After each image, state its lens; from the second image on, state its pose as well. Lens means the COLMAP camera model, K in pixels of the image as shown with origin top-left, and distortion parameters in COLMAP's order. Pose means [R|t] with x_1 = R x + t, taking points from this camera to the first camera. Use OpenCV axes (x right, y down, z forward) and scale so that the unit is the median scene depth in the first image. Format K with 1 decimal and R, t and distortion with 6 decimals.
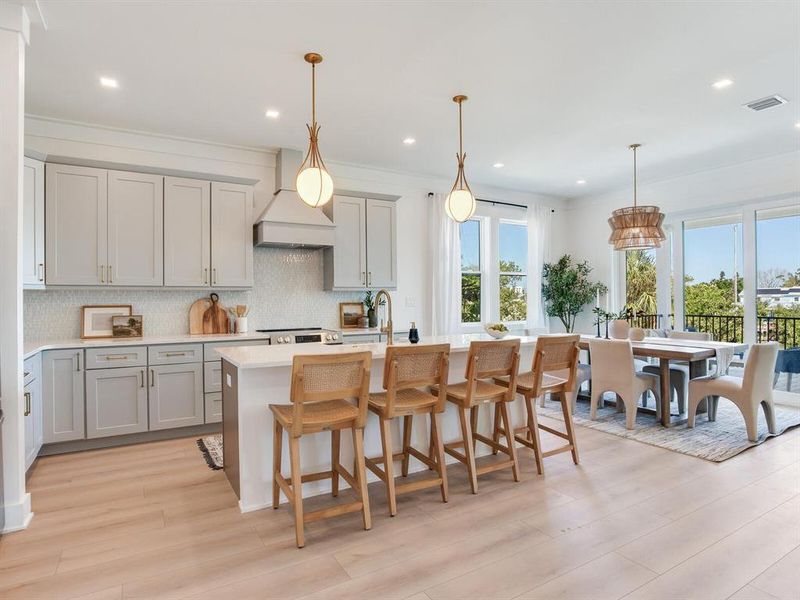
lens RADIAL K [[444.3, 0, 391.3], [0, 444.3, 300.1], [0, 0, 1]] dist [-0.042678, 0.022176]
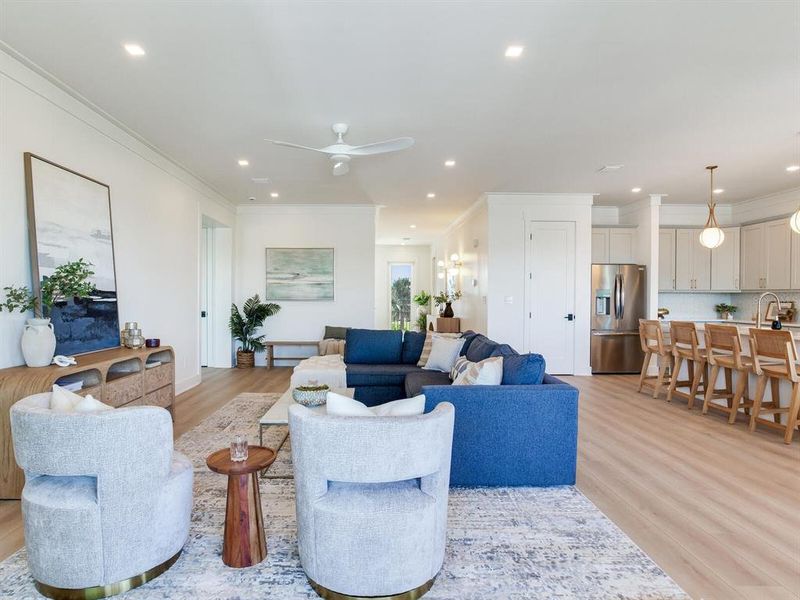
lens RADIAL K [[466.9, 0, 376.0], [0, 466.9, 298.8], [0, 0, 1]] dist [-0.066561, 0.042741]
pose [[-0.494441, 0.009137, -0.869163, 1.378495], [-0.001541, 0.999934, 0.011389, -0.012671], [0.869210, 0.006971, -0.494394, 0.467482]]
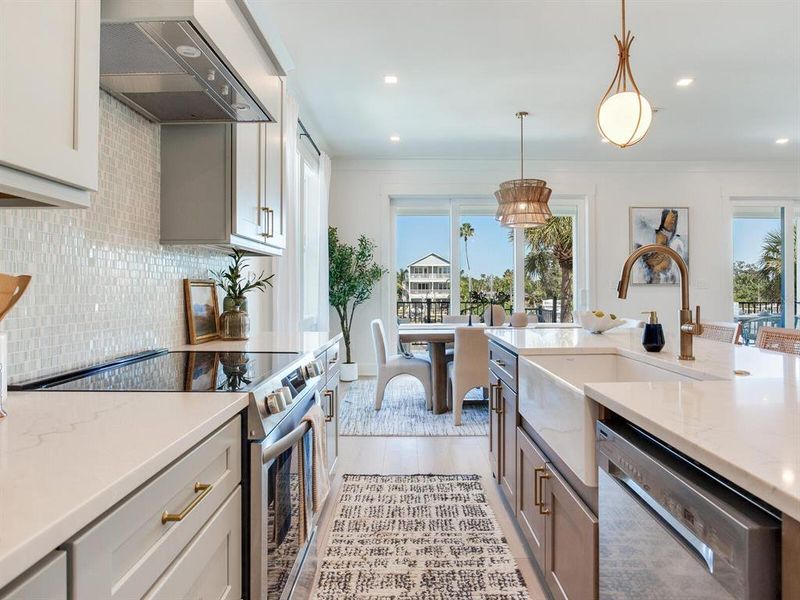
lens RADIAL K [[485.6, 0, 418.9], [0, 485.6, 280.0], [0, 0, 1]] dist [-0.020844, 0.000227]
pose [[0.482458, 0.022342, 0.875634, -0.437156], [-0.003184, 0.999713, -0.023754, 0.019159], [-0.875913, 0.008672, 0.482391, 0.714057]]
